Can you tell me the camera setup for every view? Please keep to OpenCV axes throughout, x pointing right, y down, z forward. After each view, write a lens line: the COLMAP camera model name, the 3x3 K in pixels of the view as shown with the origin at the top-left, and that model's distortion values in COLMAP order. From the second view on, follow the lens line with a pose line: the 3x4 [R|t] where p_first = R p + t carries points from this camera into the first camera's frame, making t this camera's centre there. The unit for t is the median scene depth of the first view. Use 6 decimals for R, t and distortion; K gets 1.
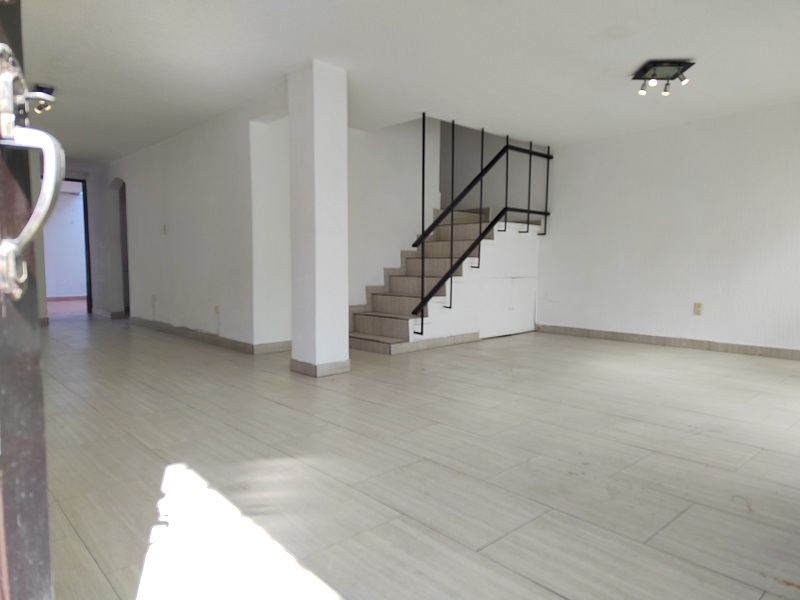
lens RADIAL K [[543.1, 0, 381.6], [0, 543.1, 300.2], [0, 0, 1]] dist [0.034254, -0.033786]
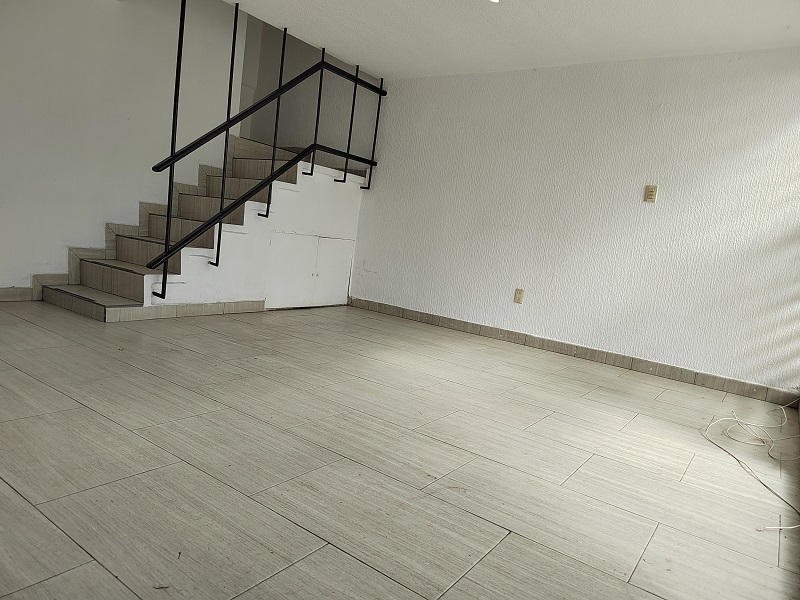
lens RADIAL K [[543.1, 0, 403.2], [0, 543.1, 301.3], [0, 0, 1]] dist [0.034254, -0.033786]
pose [[0.966261, 0.087086, 0.242396, 0.183394], [-0.102856, 0.993275, 0.053160, -0.002094], [-0.236137, -0.076298, 0.968720, 0.204589]]
